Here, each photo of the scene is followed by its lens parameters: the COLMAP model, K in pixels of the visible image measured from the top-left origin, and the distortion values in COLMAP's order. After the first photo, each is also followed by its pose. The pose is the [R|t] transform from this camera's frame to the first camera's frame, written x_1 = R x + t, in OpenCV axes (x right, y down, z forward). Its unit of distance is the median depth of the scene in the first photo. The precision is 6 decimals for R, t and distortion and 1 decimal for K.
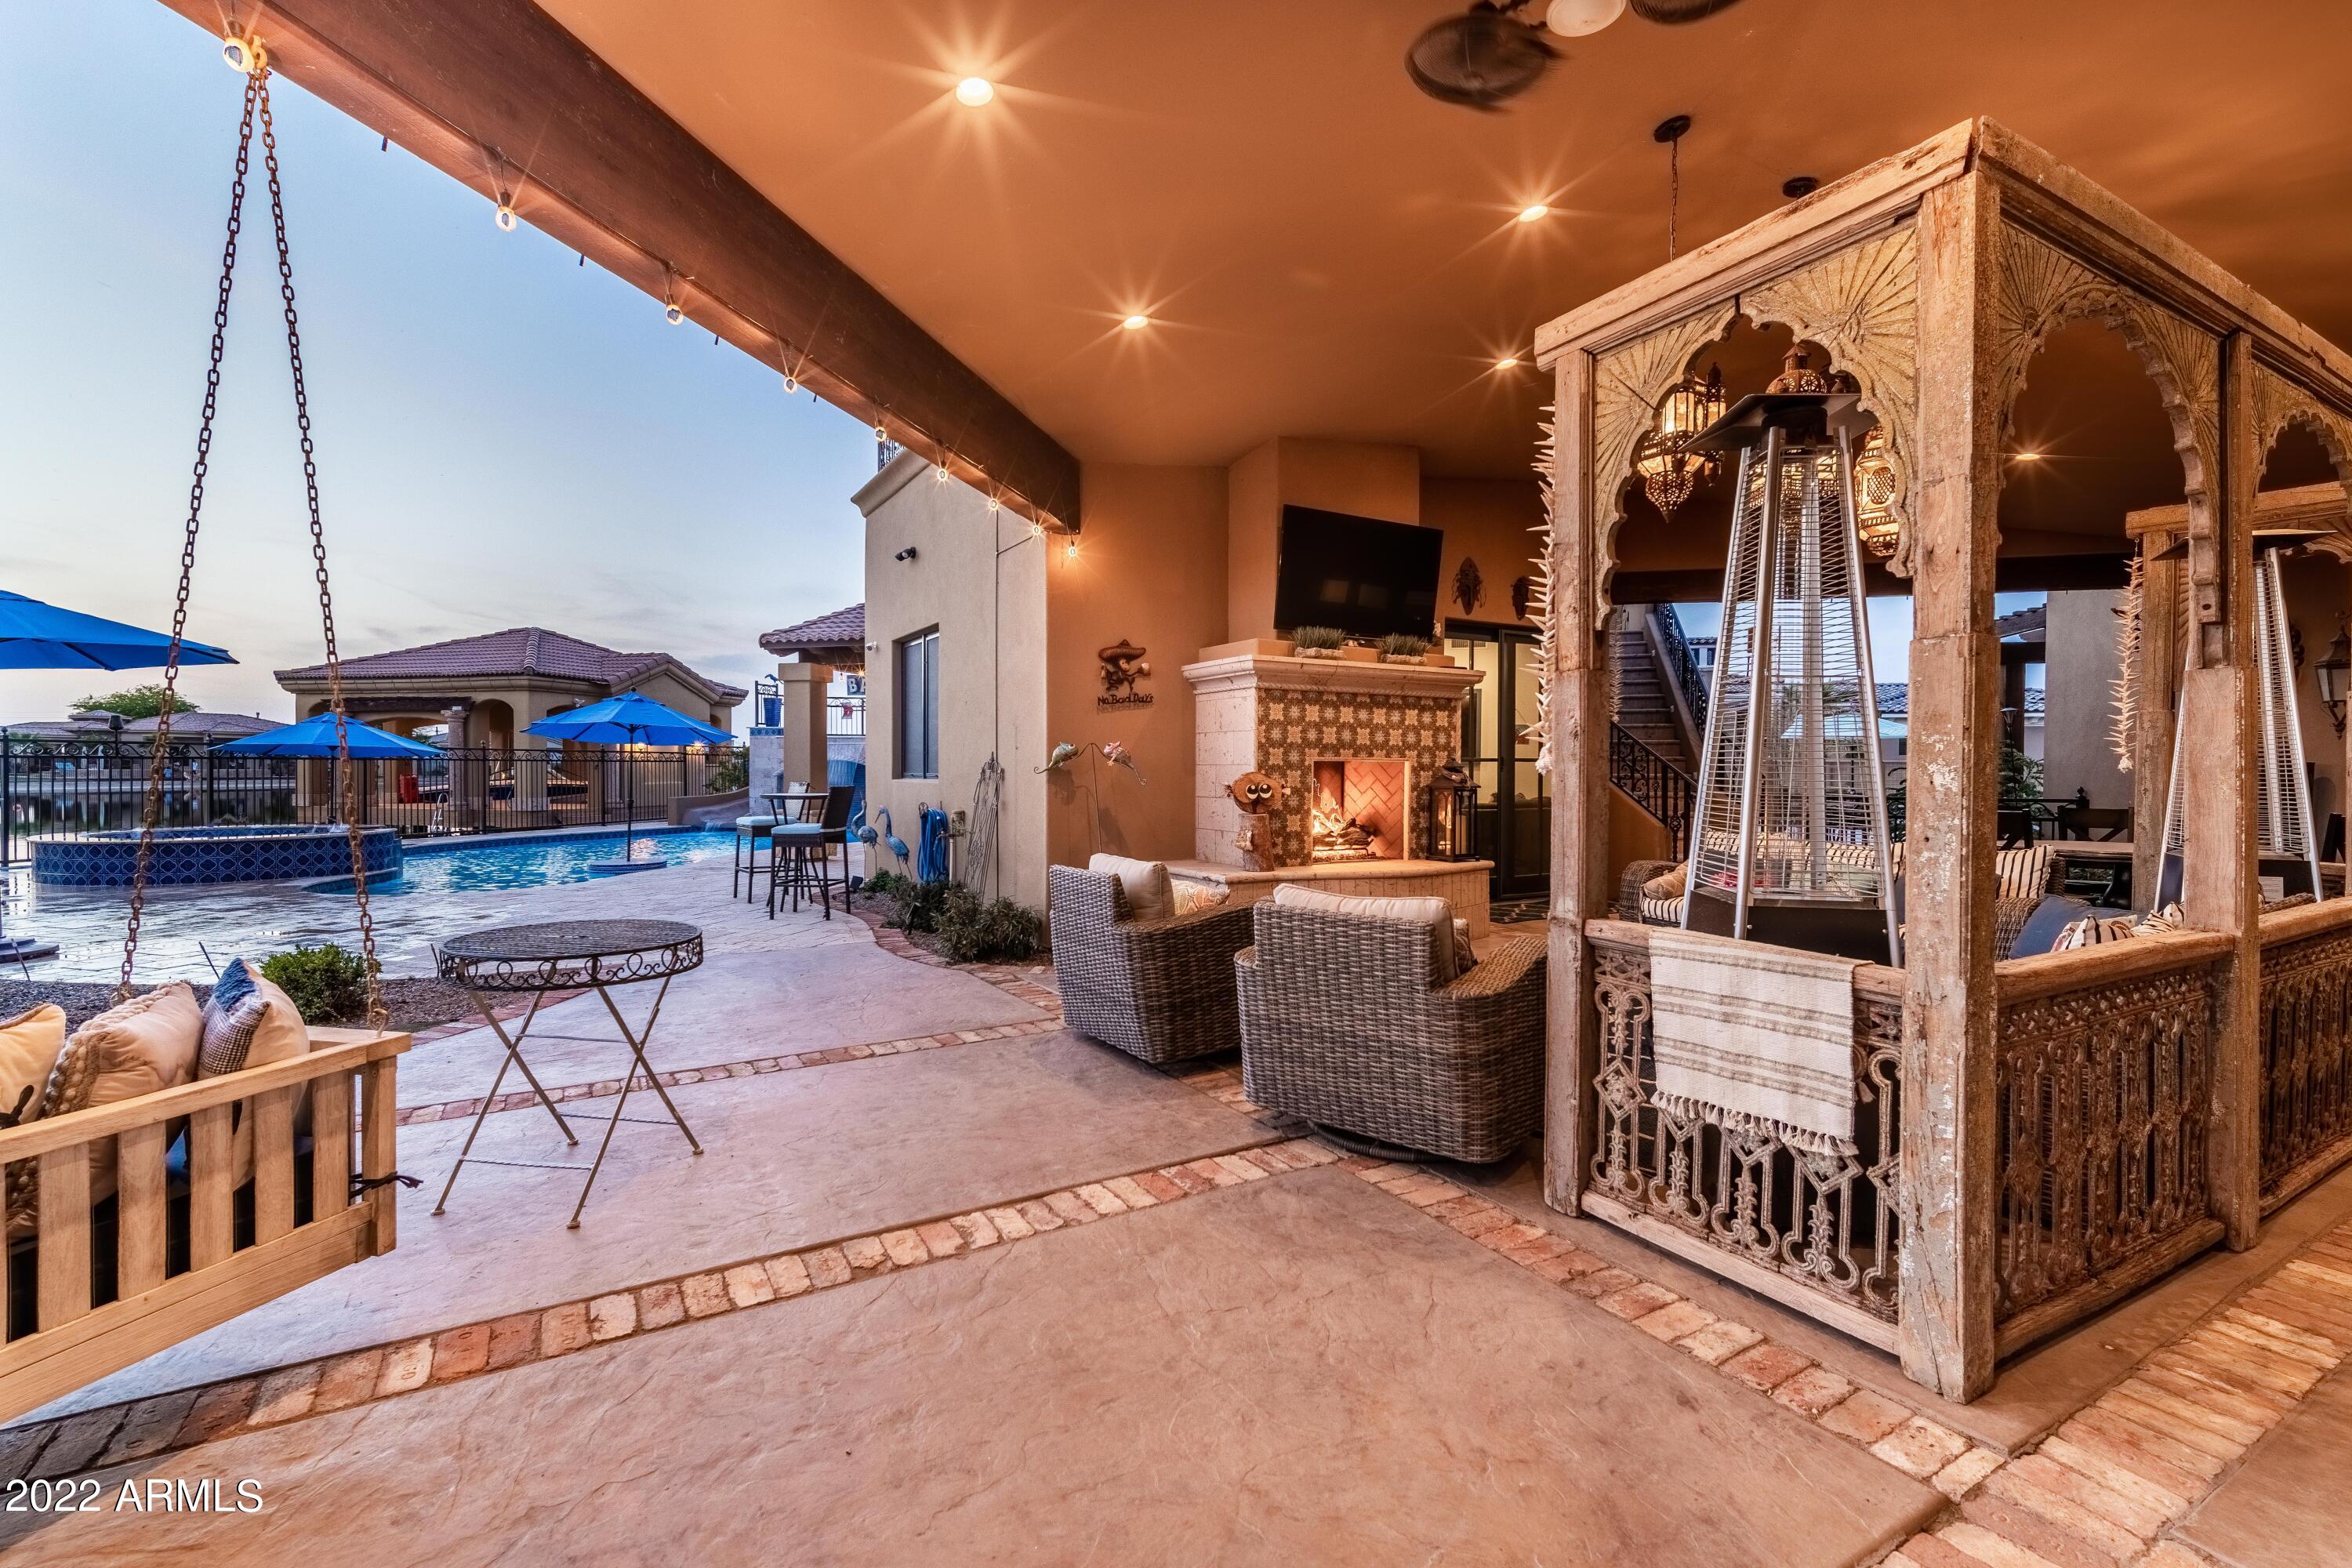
lens RADIAL K [[1048.0, 0, 1188.4], [0, 1048.0, 782.6], [0, 0, 1]] dist [0.003590, 0.000142]
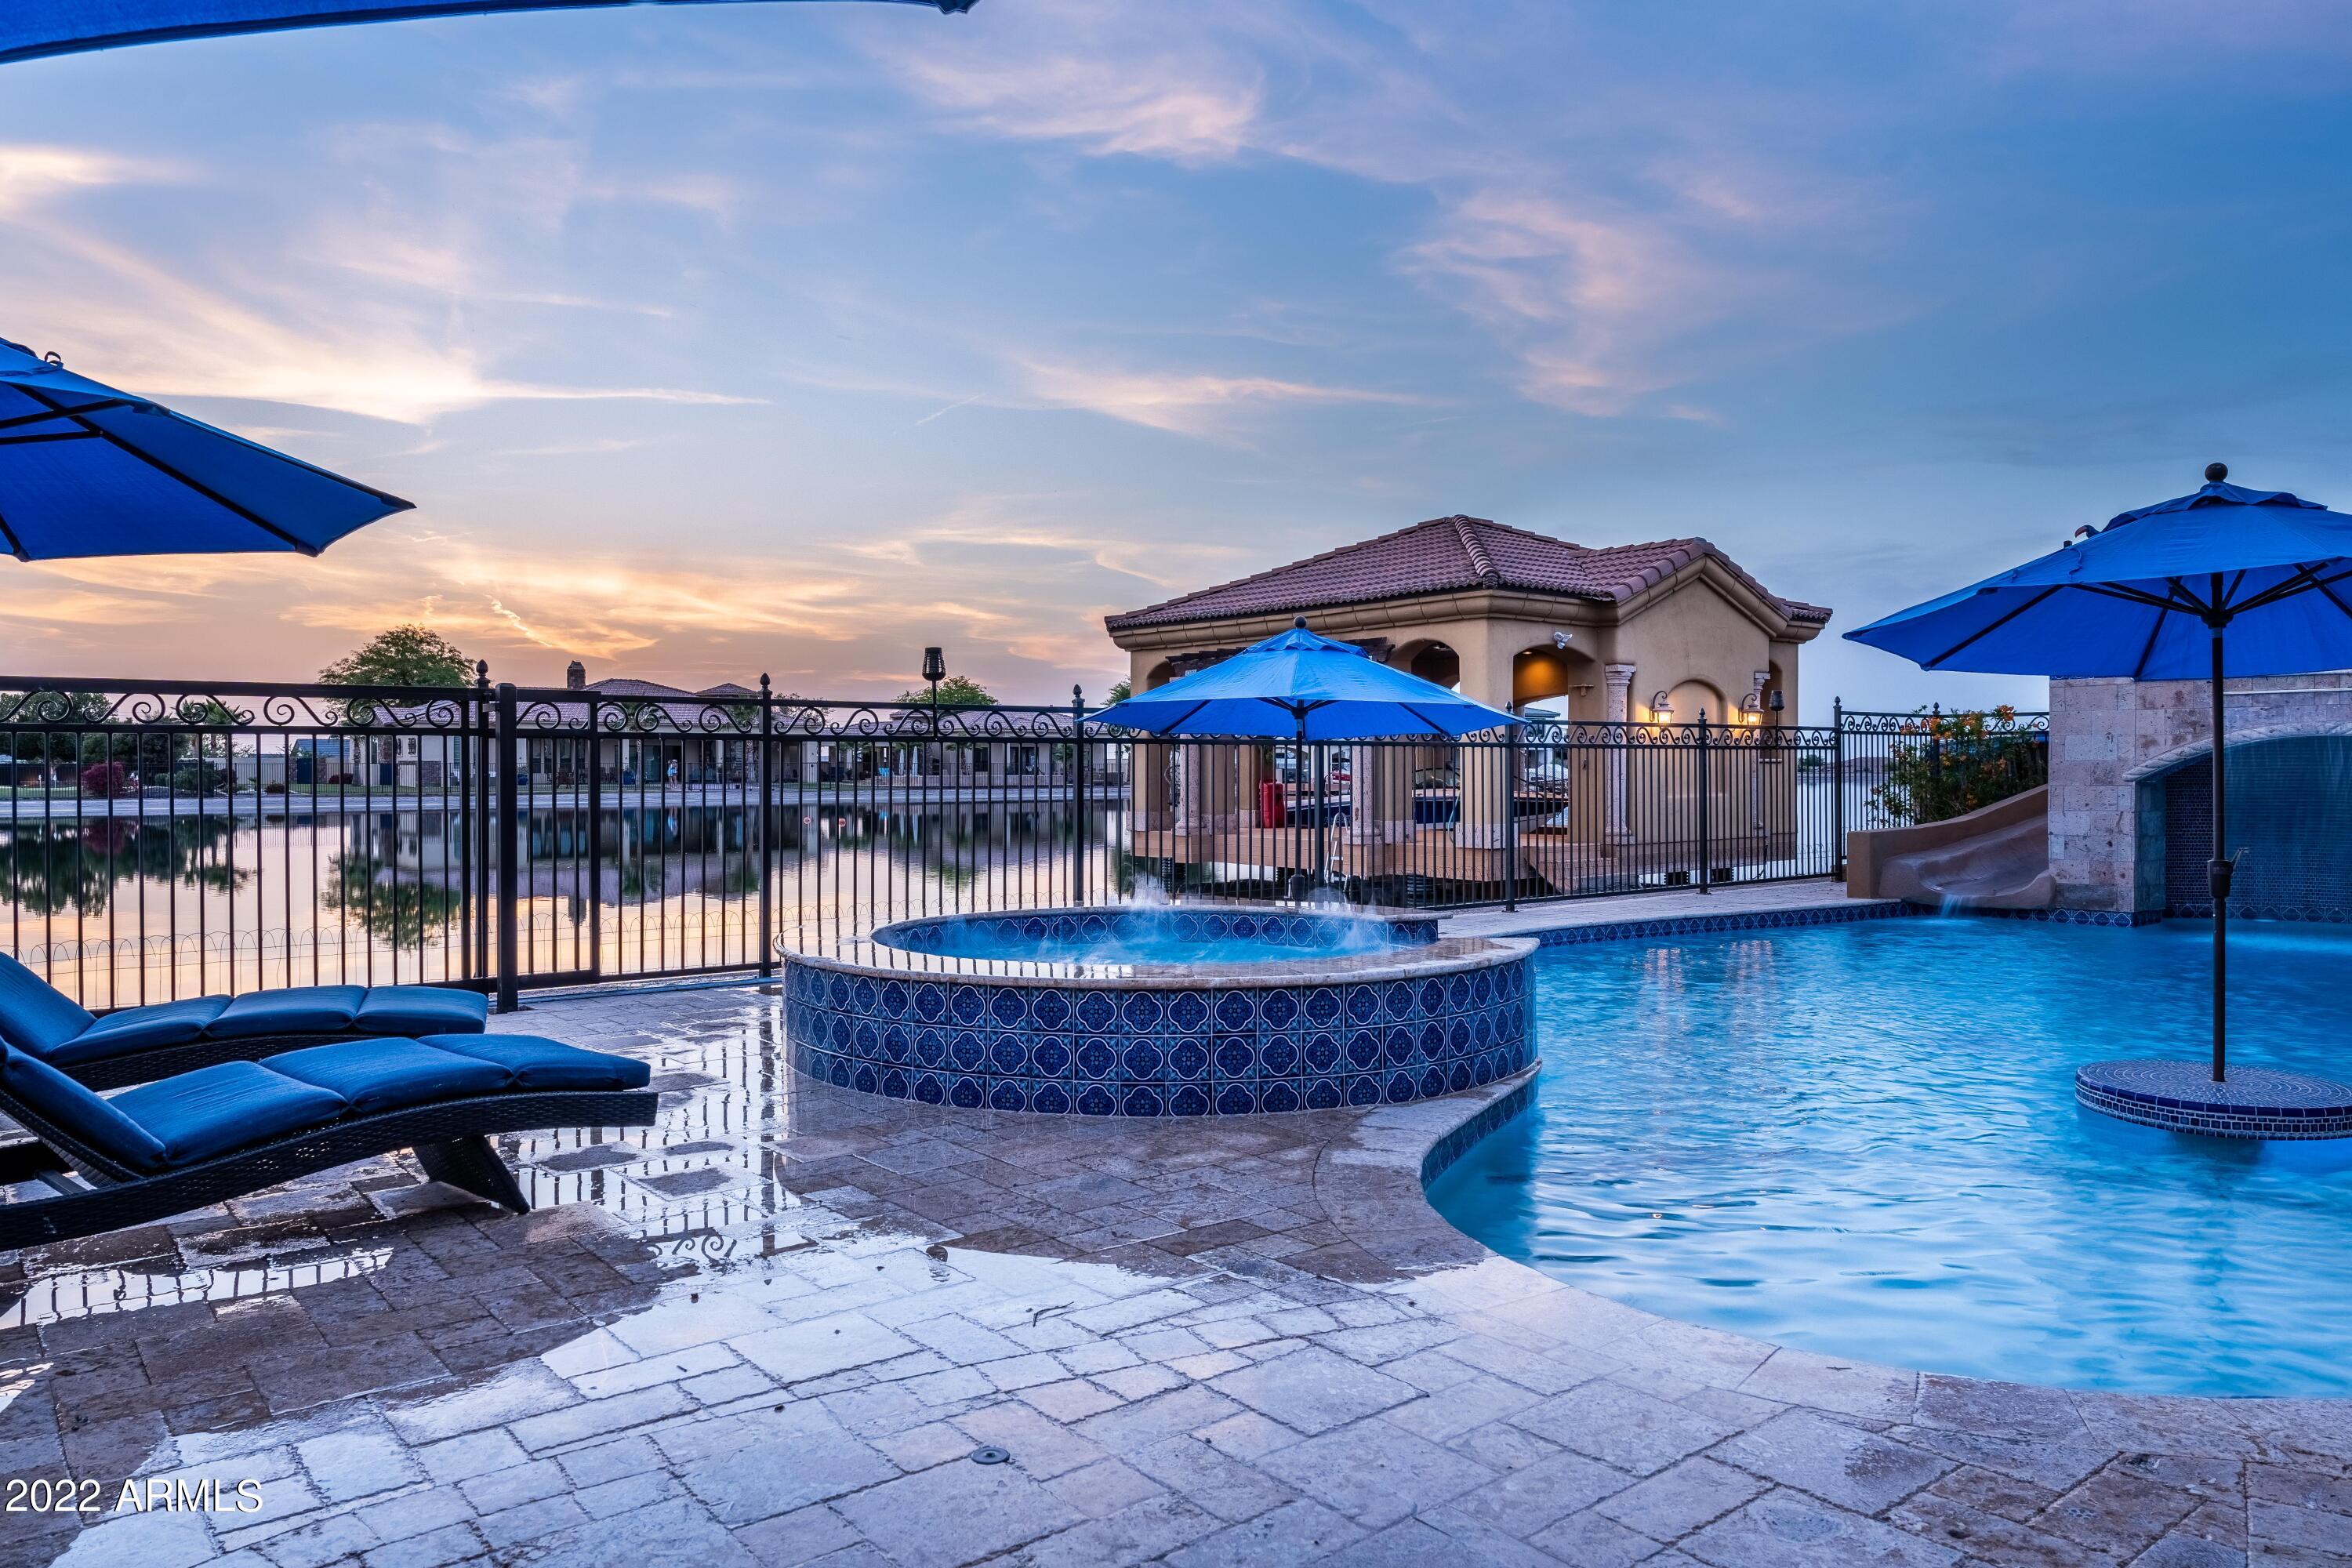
lens RADIAL K [[1539.4, 0, 1187.2], [0, 1539.4, 789.2], [0, 0, 1]] dist [-0.027190, 0.004889]
pose [[0.810598, -0.000018, -0.585602, -0.291192], [-0.001481, 0.999997, -0.002081, -0.001108], [0.585601, 0.002554, 0.810596, 0.282862]]
